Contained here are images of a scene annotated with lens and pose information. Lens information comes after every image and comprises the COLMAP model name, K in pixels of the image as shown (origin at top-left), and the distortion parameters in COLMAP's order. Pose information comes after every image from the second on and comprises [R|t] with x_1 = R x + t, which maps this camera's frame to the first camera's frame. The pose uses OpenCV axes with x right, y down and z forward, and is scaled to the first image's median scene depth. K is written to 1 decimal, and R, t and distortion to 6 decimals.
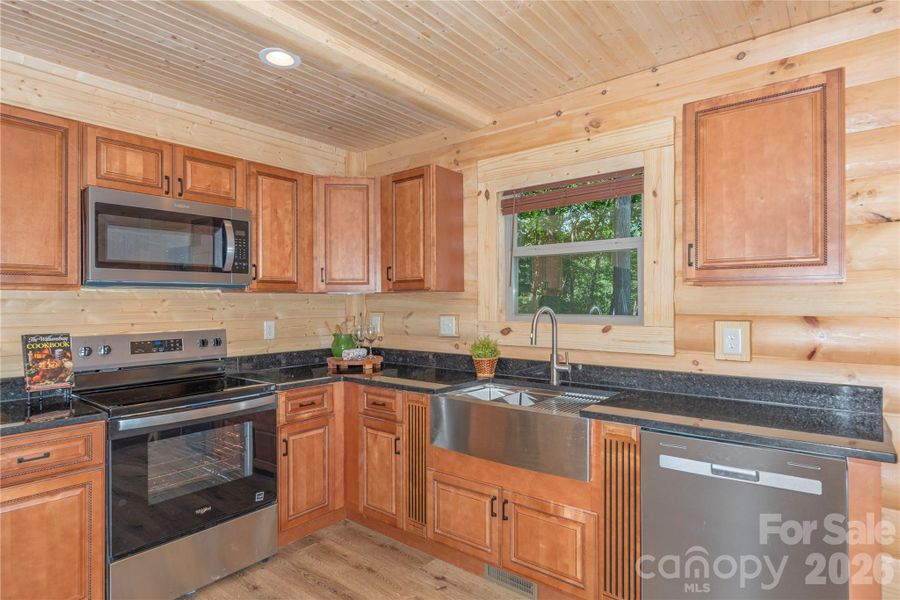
lens RADIAL K [[485.0, 0, 450.0], [0, 485.0, 300.0], [0, 0, 1]] dist [-0.000686, -0.000466]
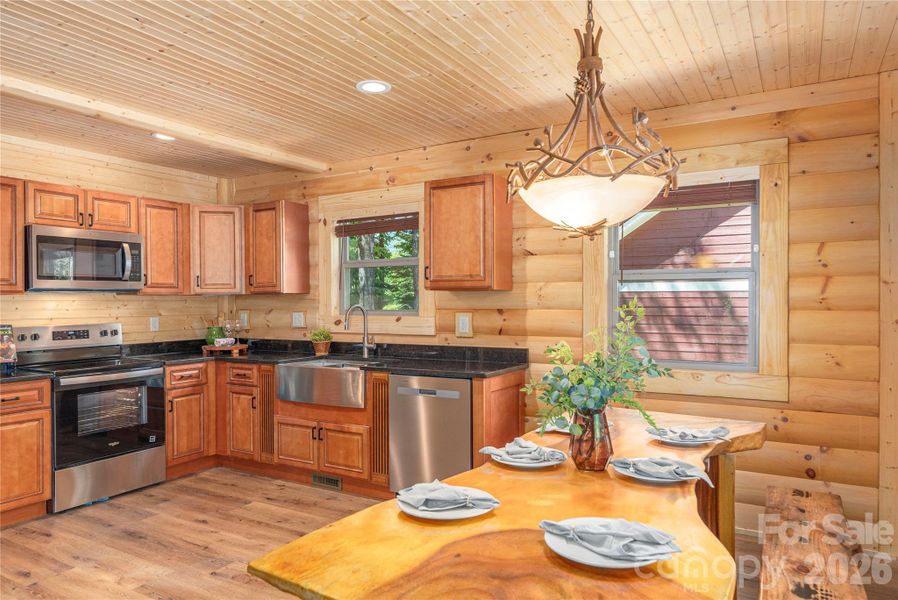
lens RADIAL K [[589.6, 0, 448.0], [0, 589.6, 302.2], [0, 0, 1]] dist [-0.004605, 0.000703]
pose [[0.990169, -0.004878, 0.139792, 0.214636], [0.004048, 0.999972, 0.006227, -0.002771], [-0.139818, -0.005600, 0.990161, -0.785760]]
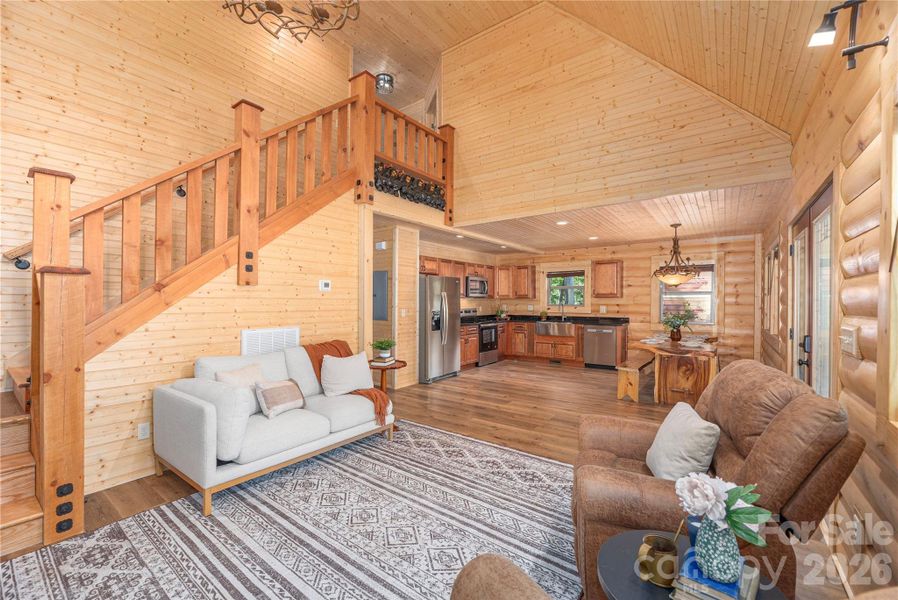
lens RADIAL K [[367.4, 0, 447.8], [0, 367.4, 299.8], [0, 0, 1]] dist [-0.000246, -0.000114]
pose [[0.999459, 0.004829, 0.032522, -0.868673], [-0.004912, 0.999985, 0.002470, -0.010983], [-0.032510, -0.002628, 0.999468, -2.098560]]
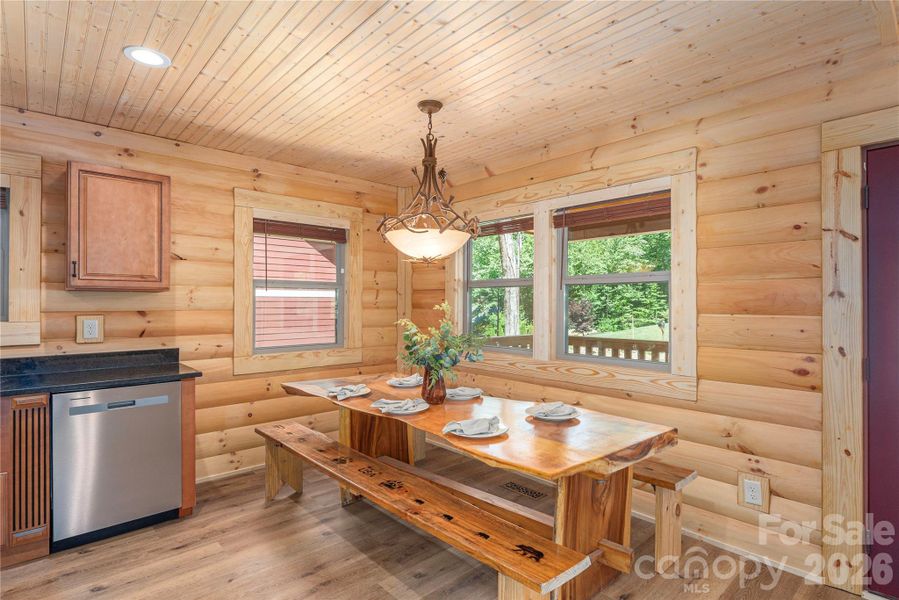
lens RADIAL K [[460.5, 0, 448.1], [0, 460.5, 300.2], [0, 0, 1]] dist [-0.001052, -0.000440]
pose [[0.157843, 0.005570, 0.987448, -0.502826], [-0.004696, 0.999977, -0.004890, 0.000027], [-0.987453, -0.003865, 0.157866, -0.221597]]
